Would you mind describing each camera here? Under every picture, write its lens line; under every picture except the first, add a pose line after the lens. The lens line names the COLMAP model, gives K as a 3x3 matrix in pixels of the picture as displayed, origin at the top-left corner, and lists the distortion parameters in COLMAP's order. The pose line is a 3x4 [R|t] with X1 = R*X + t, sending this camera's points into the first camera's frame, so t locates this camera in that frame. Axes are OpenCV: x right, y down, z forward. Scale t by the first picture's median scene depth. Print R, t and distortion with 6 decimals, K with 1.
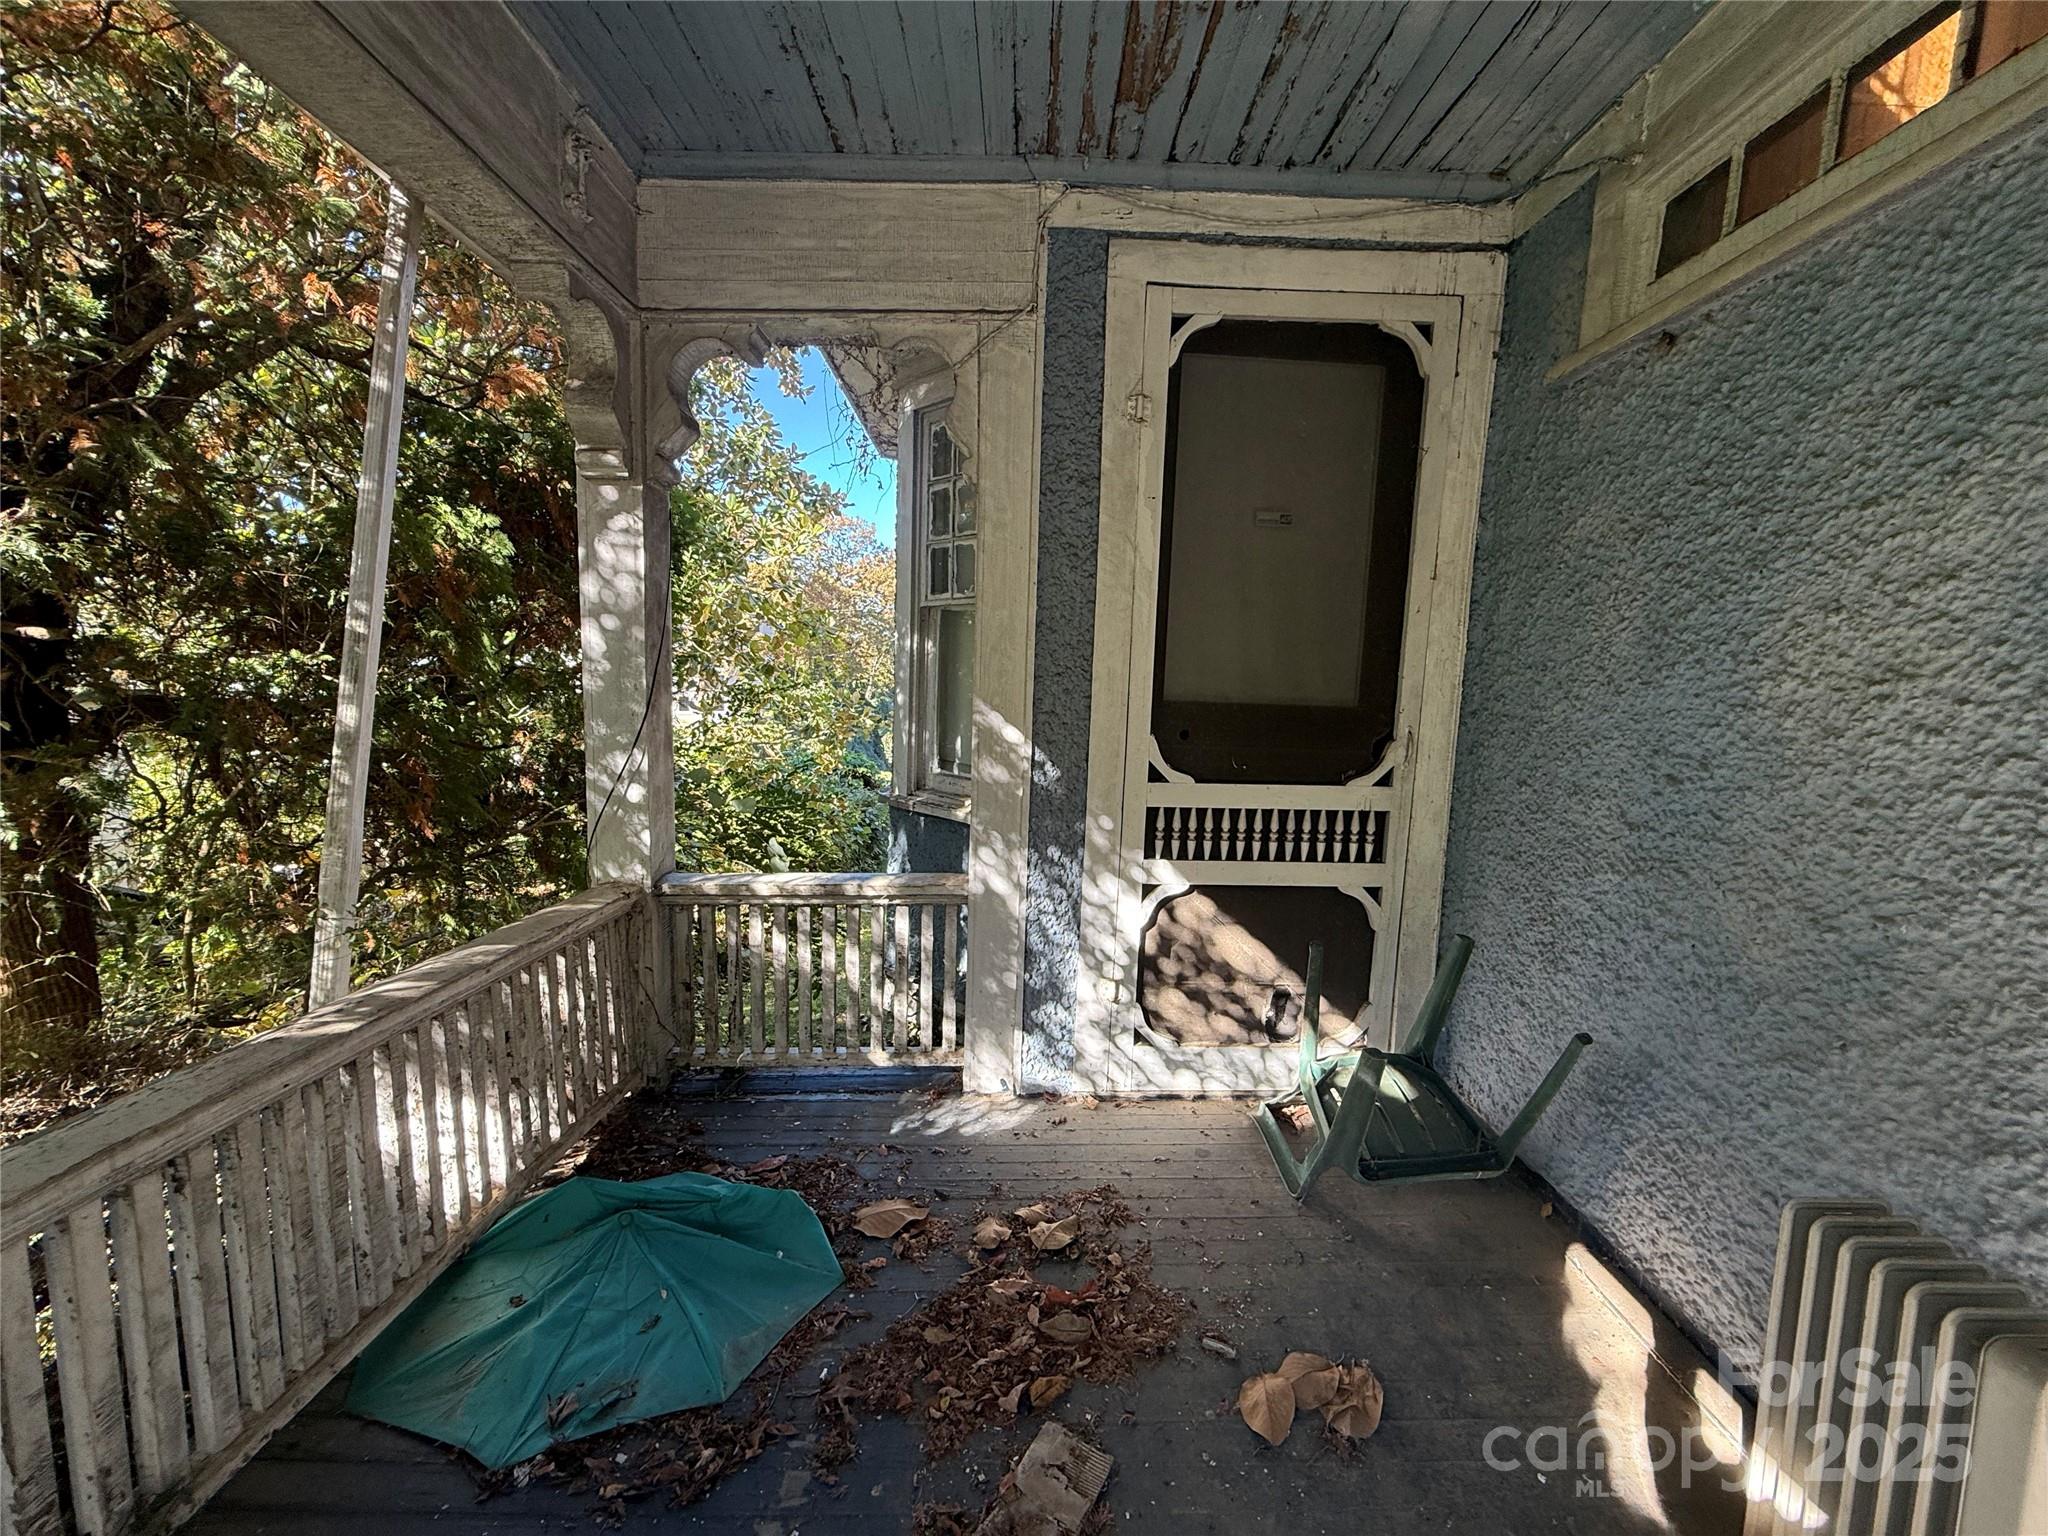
lens RADIAL K [[812.0, 0, 1021.8], [0, 812.0, 770.4], [0, 0, 1]] dist [-0.001109, 0.000111]
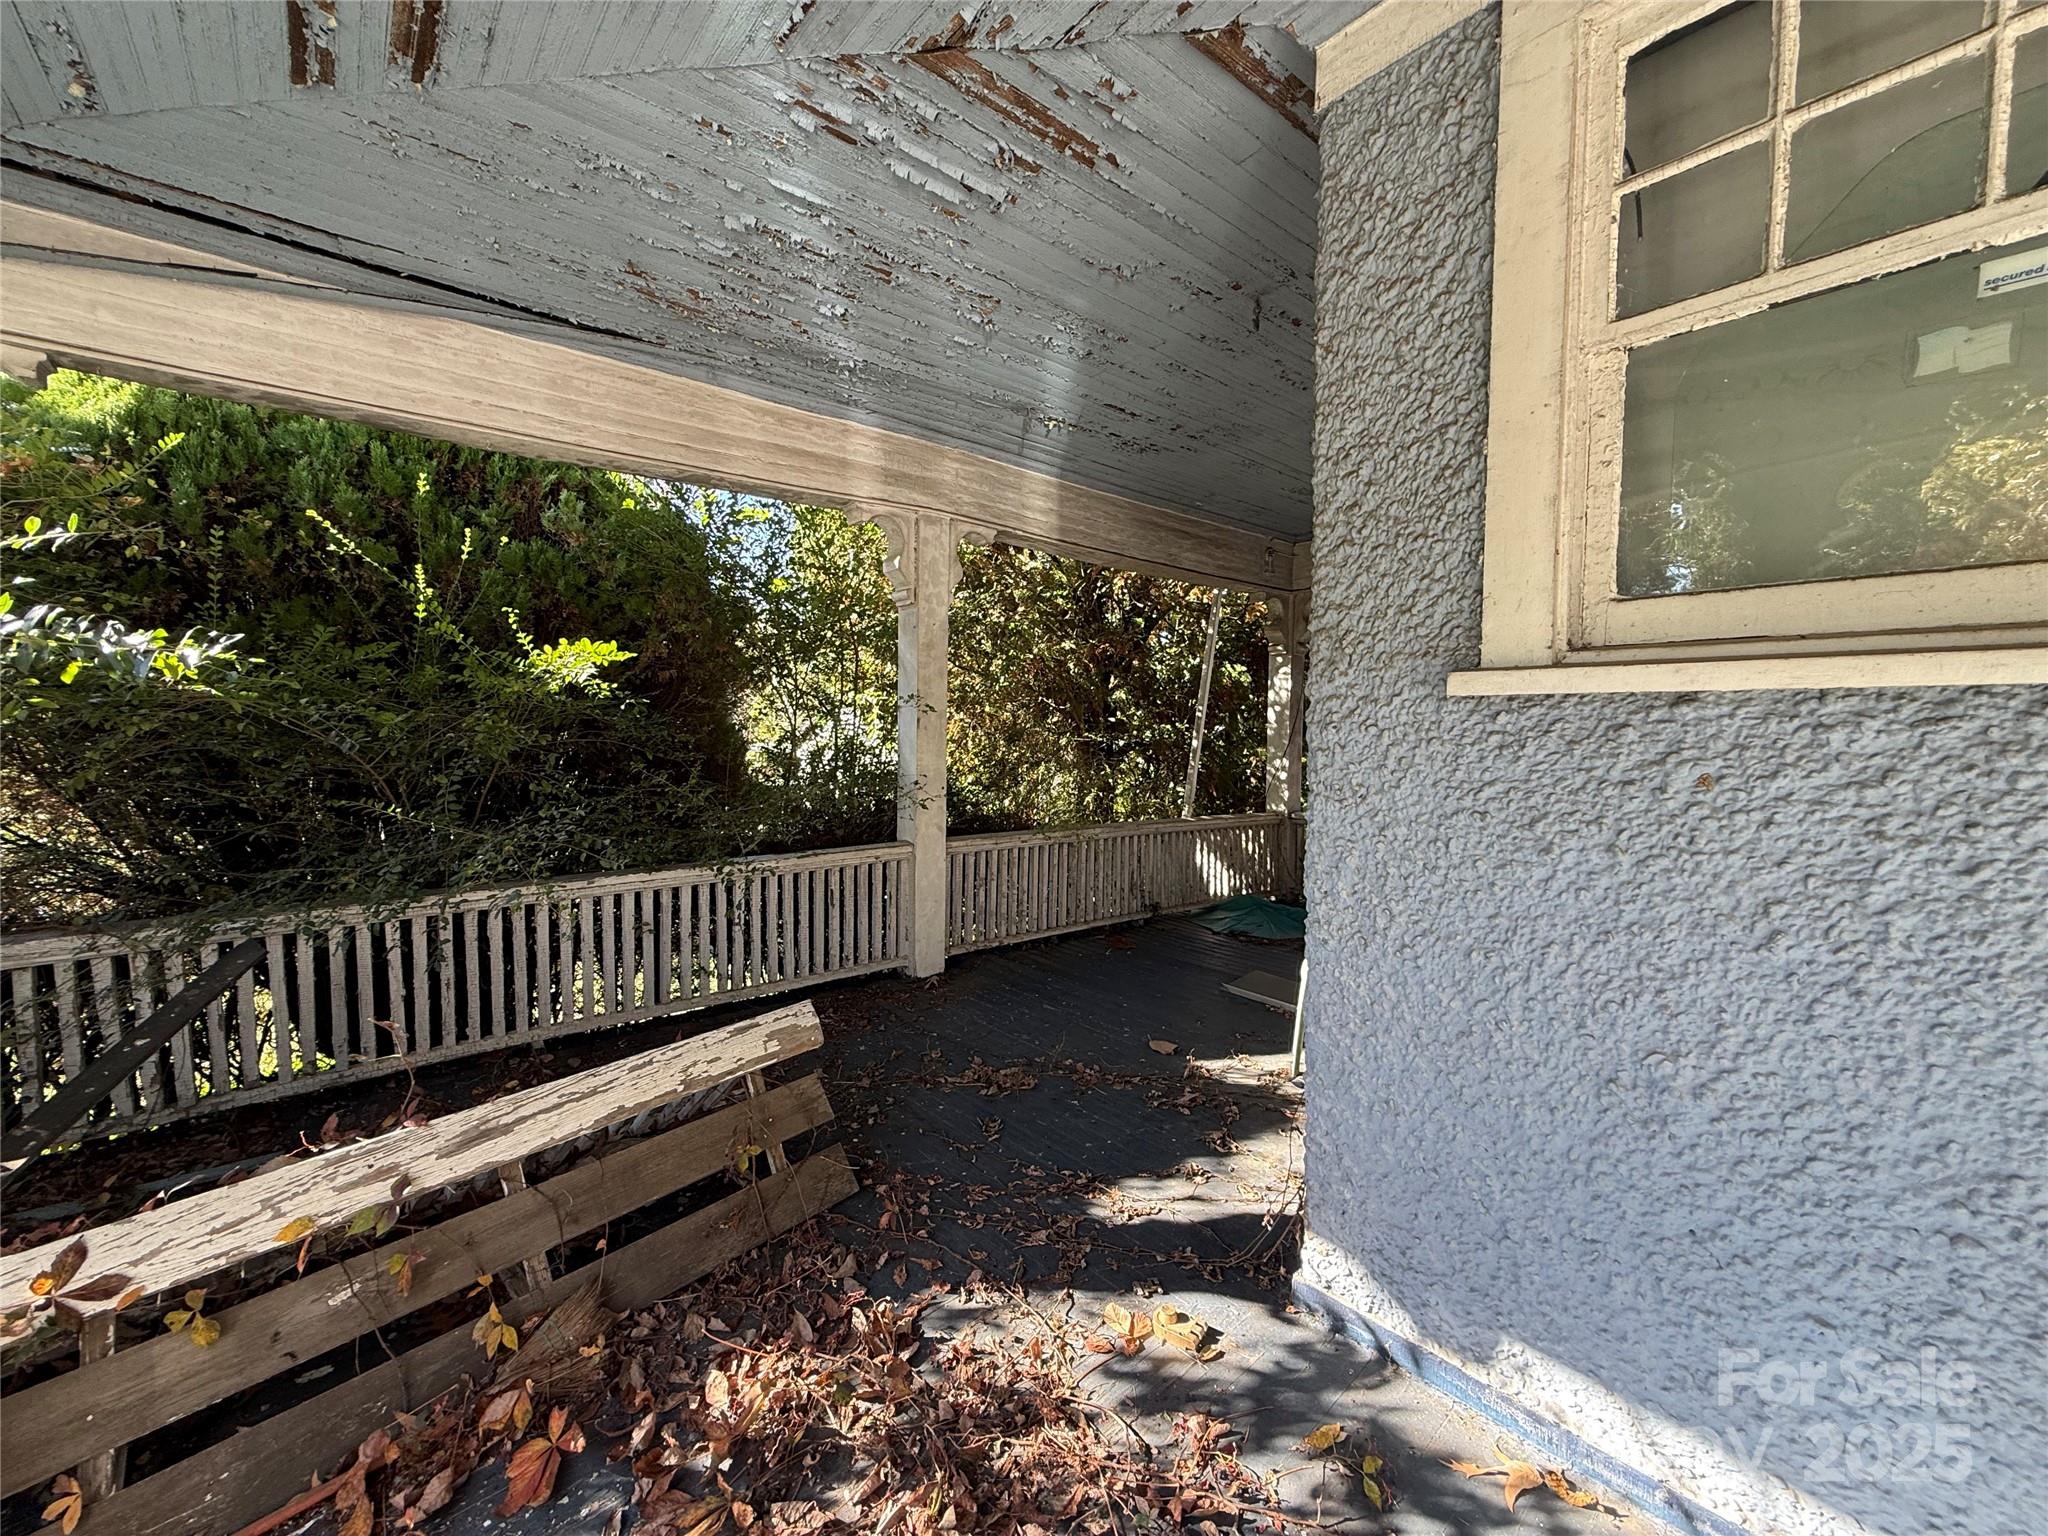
lens RADIAL K [[812.0, 0, 1021.8], [0, 812.0, 770.4], [0, 0, 1]] dist [-0.001109, 0.000111]
pose [[0.639041, 0.013804, -0.769049, 0.955281], [-0.075469, 0.996140, -0.044830, 0.188974], [0.765462, 0.086688, 0.637616, -1.243475]]
